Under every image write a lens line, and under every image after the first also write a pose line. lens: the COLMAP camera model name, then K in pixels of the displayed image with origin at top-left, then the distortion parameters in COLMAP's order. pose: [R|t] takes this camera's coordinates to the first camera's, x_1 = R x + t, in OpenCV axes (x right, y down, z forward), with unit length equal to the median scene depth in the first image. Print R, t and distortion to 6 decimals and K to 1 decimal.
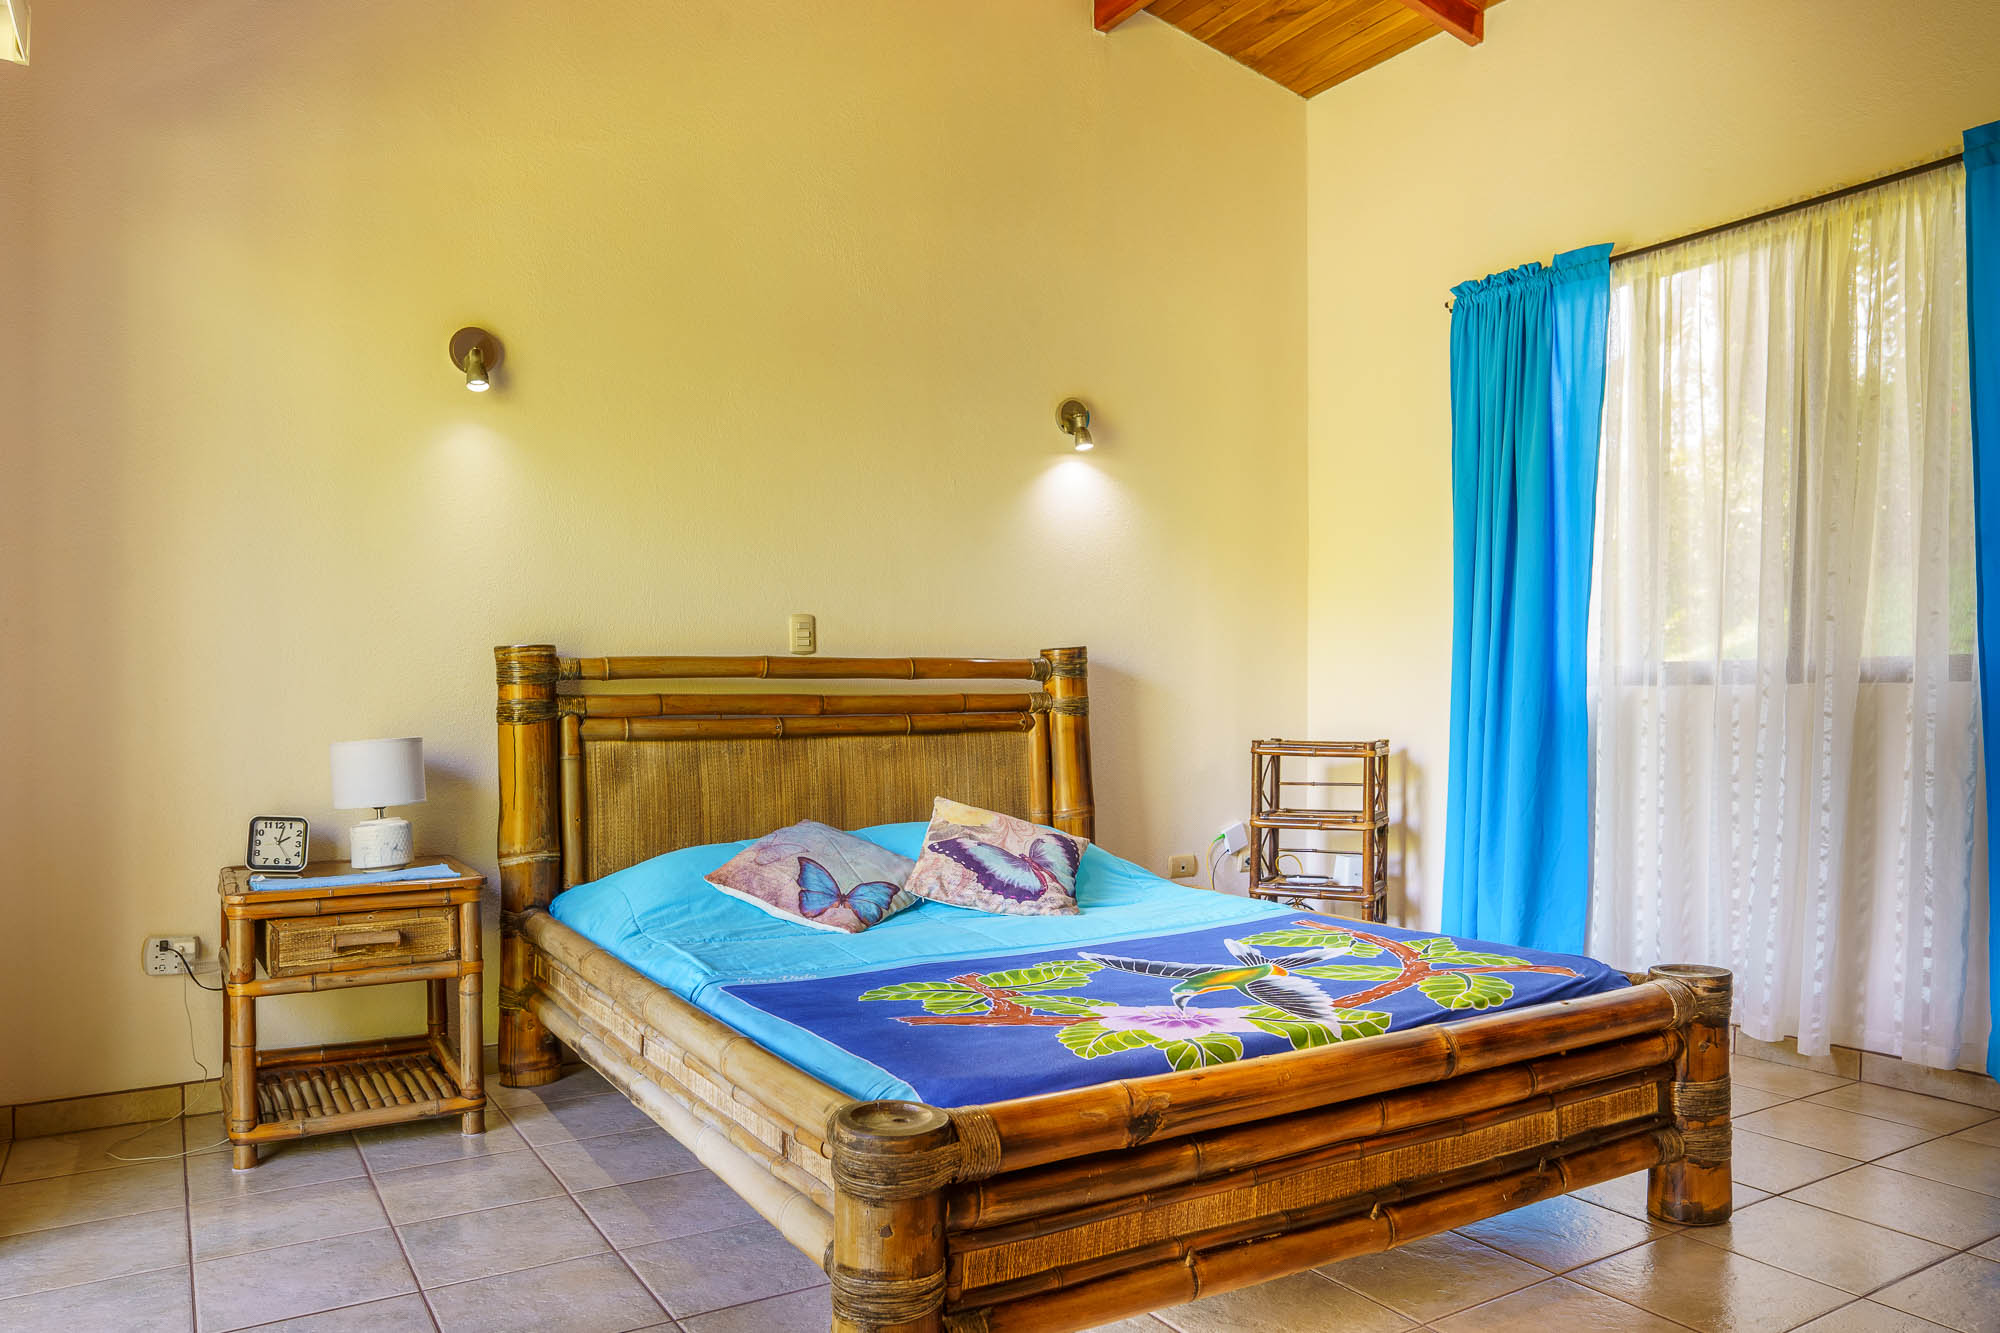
lens RADIAL K [[1423.9, 0, 1000.0], [0, 1423.9, 666.5], [0, 0, 1]] dist [-0.068926, 0.081340]
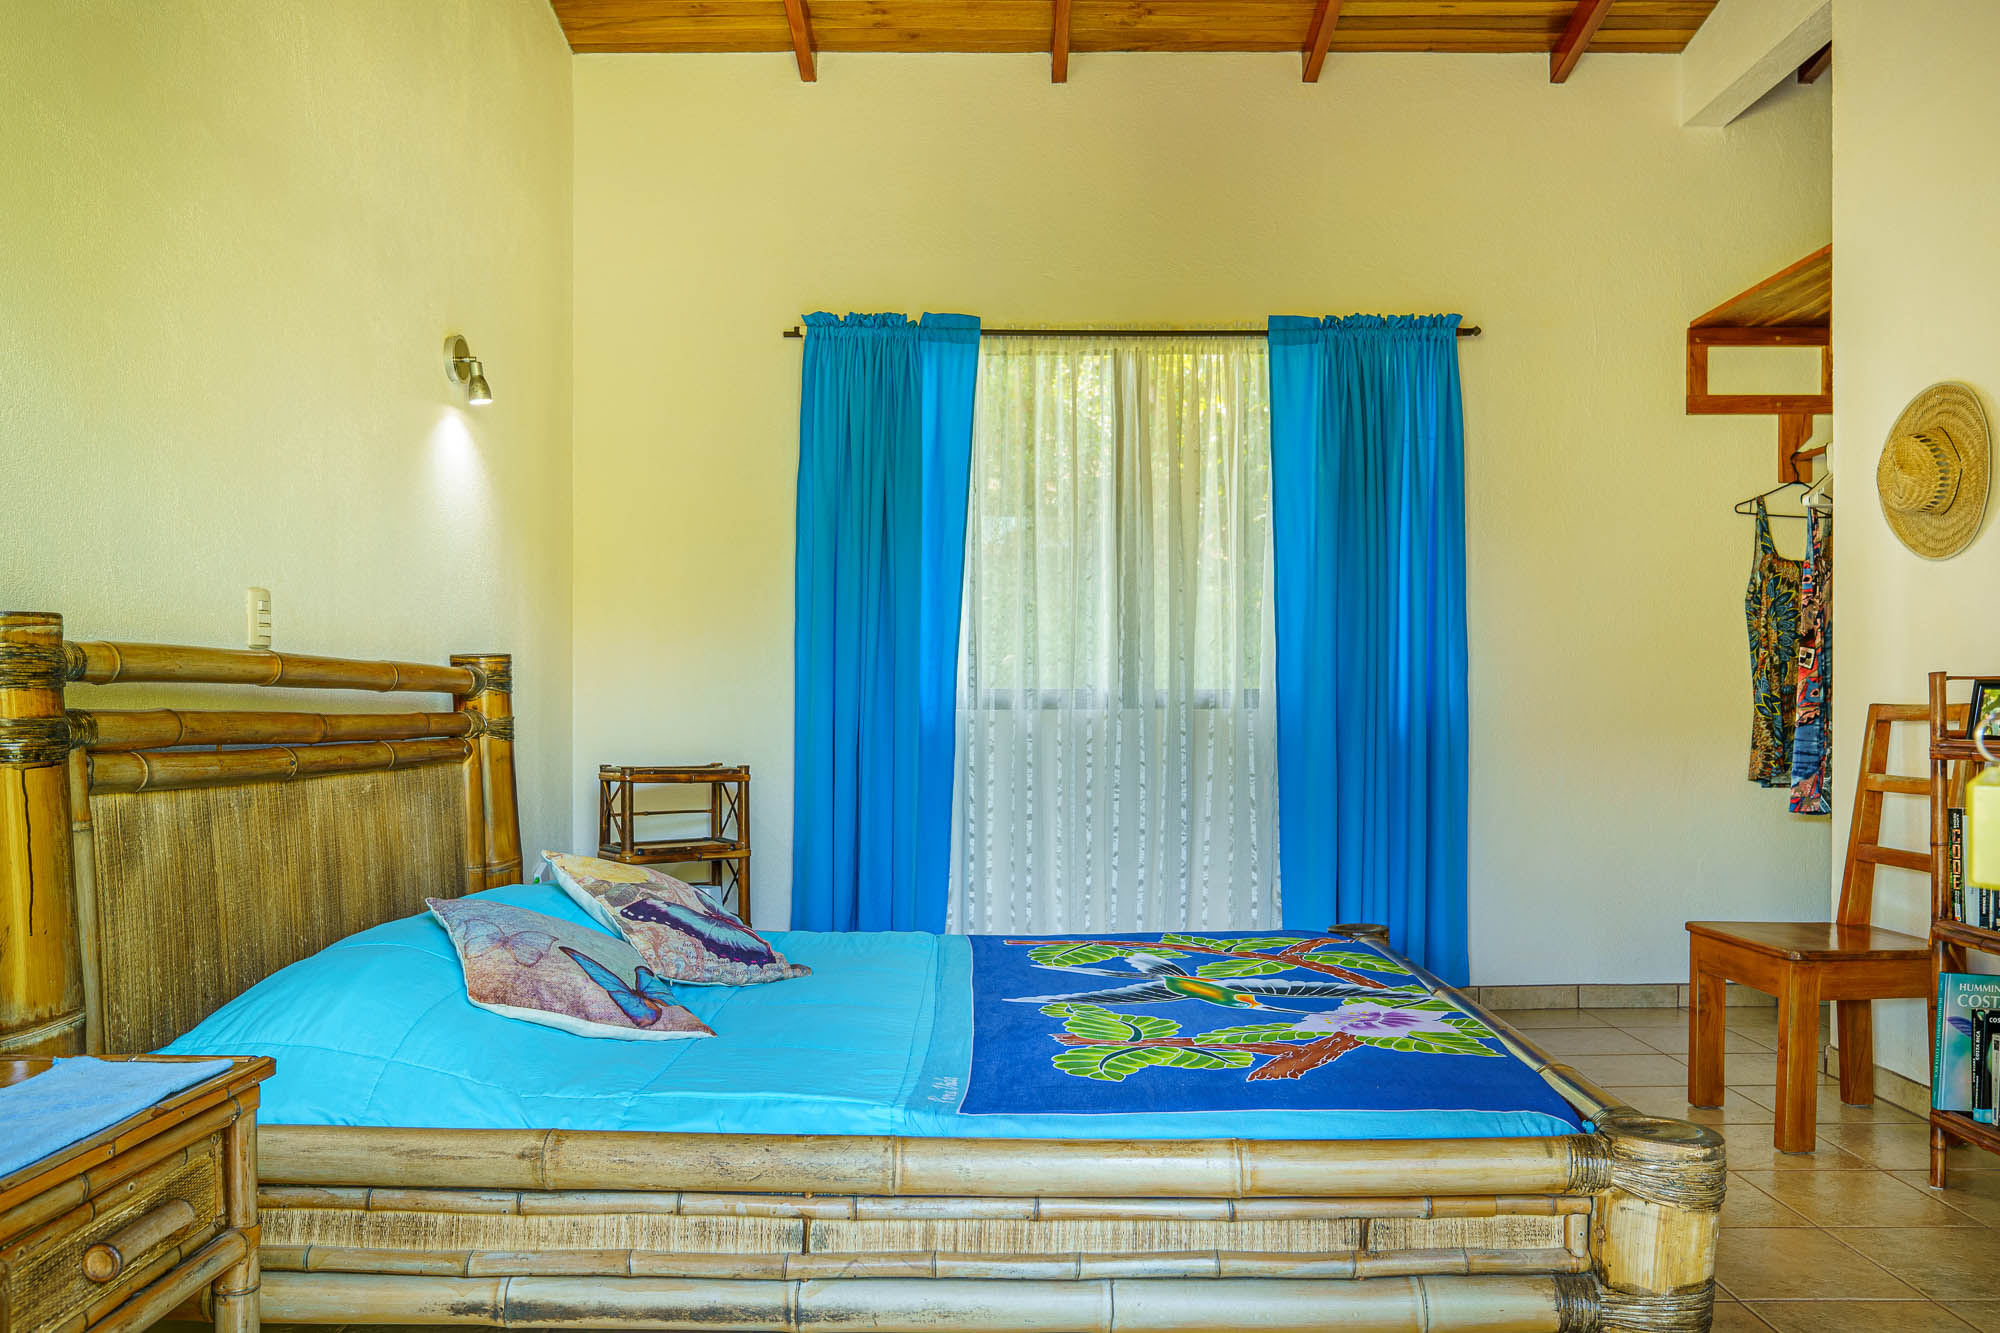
lens RADIAL K [[1410.3, 0, 1039.9], [0, 1410.3, 683.6], [0, 0, 1]] dist [-0.016193, 0.003410]
pose [[0.523686, 0.023607, 0.851584, -0.537815], [-0.019025, 0.999691, -0.016013, 0.011141], [-0.851699, -0.007816, 0.523973, 0.394253]]
